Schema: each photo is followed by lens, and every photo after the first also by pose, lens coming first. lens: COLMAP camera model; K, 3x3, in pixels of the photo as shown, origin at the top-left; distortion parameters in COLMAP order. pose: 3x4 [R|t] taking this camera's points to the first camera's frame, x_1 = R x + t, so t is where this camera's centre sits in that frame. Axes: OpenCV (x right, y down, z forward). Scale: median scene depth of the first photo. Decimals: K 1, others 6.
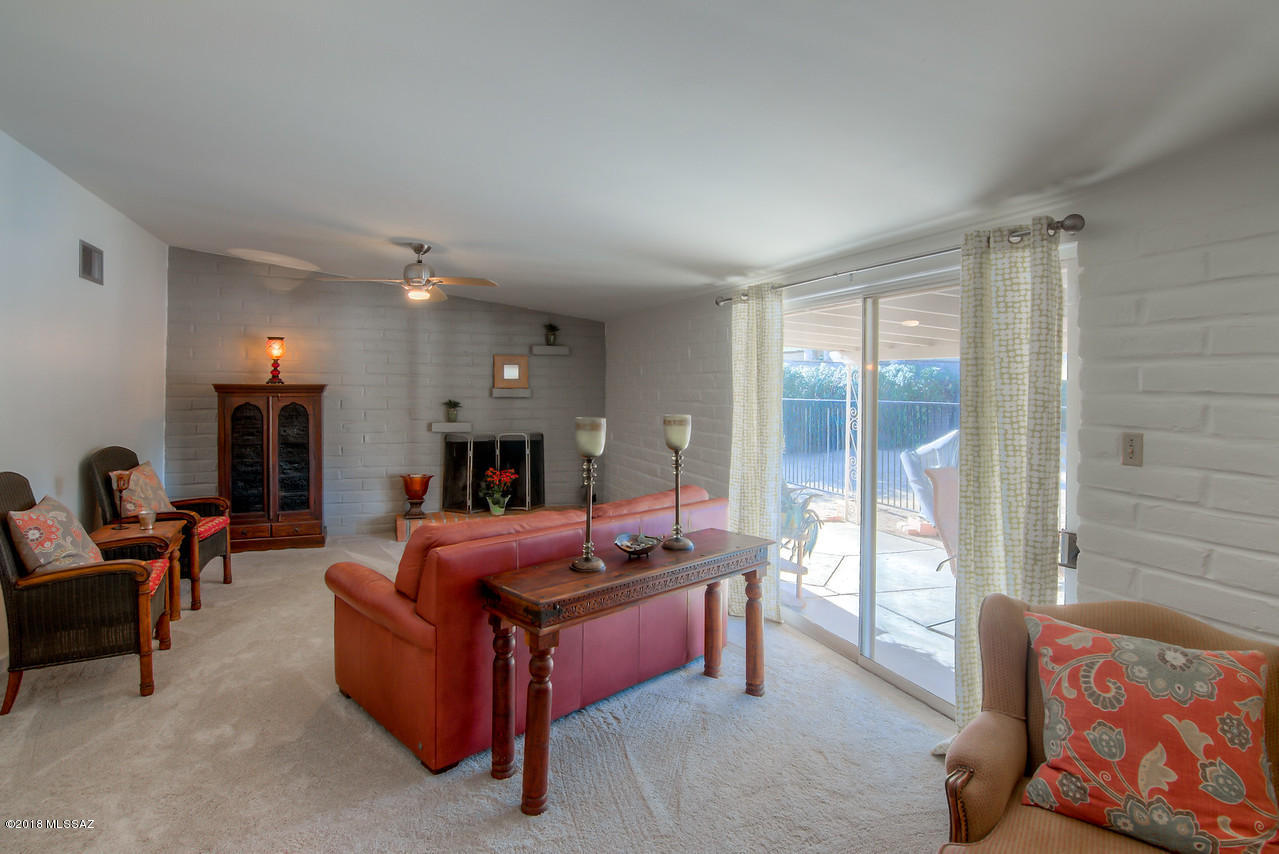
lens RADIAL K [[692.0, 0, 680.0], [0, 692.0, 411.7], [0, 0, 1]] dist [-0.008538, -0.004544]
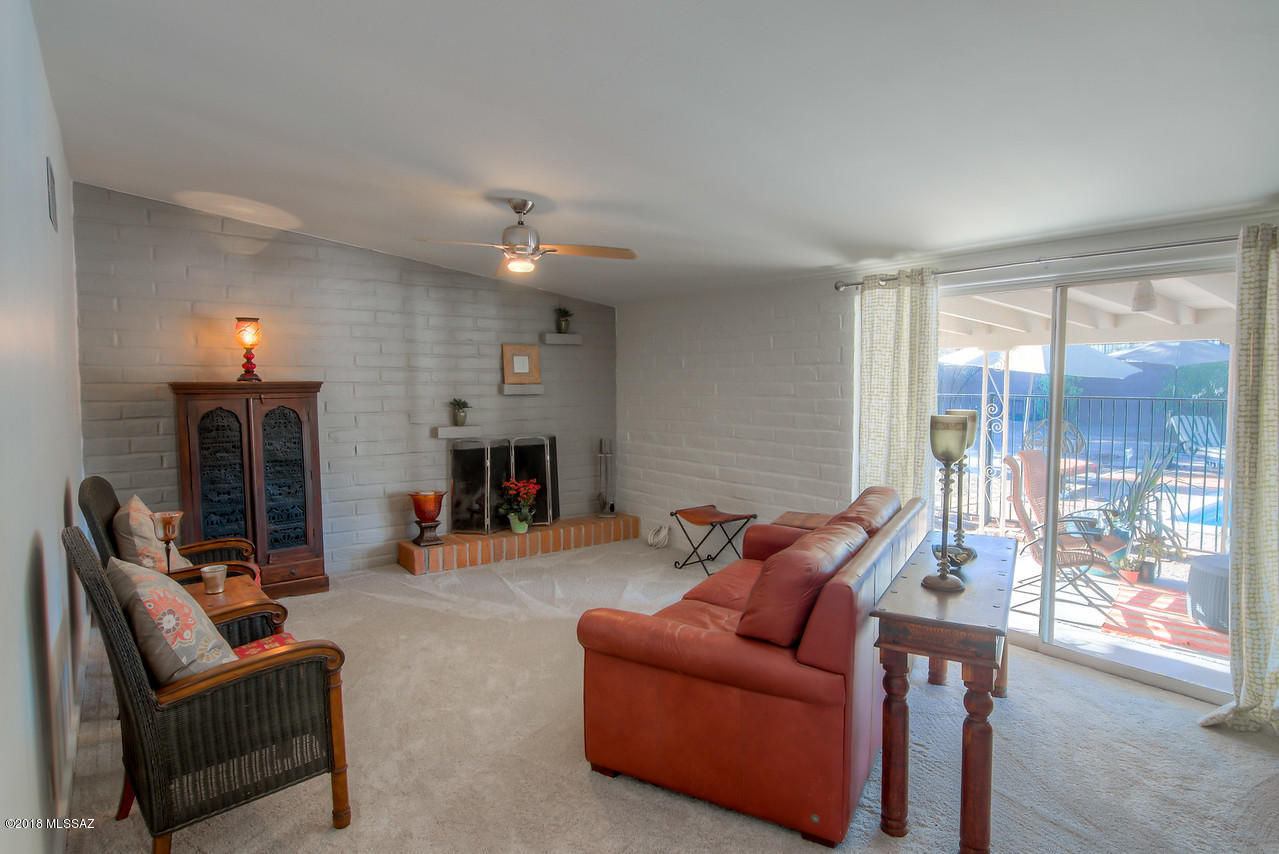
lens RADIAL K [[692.0, 0, 637.2], [0, 692.0, 458.7], [0, 0, 1]] dist [-0.008538, -0.004544]
pose [[0.953527, -0.043085, 0.298212, -0.415727], [0.020710, 0.996755, 0.077790, -0.006529], [-0.300596, -0.067999, 0.951325, 0.159705]]
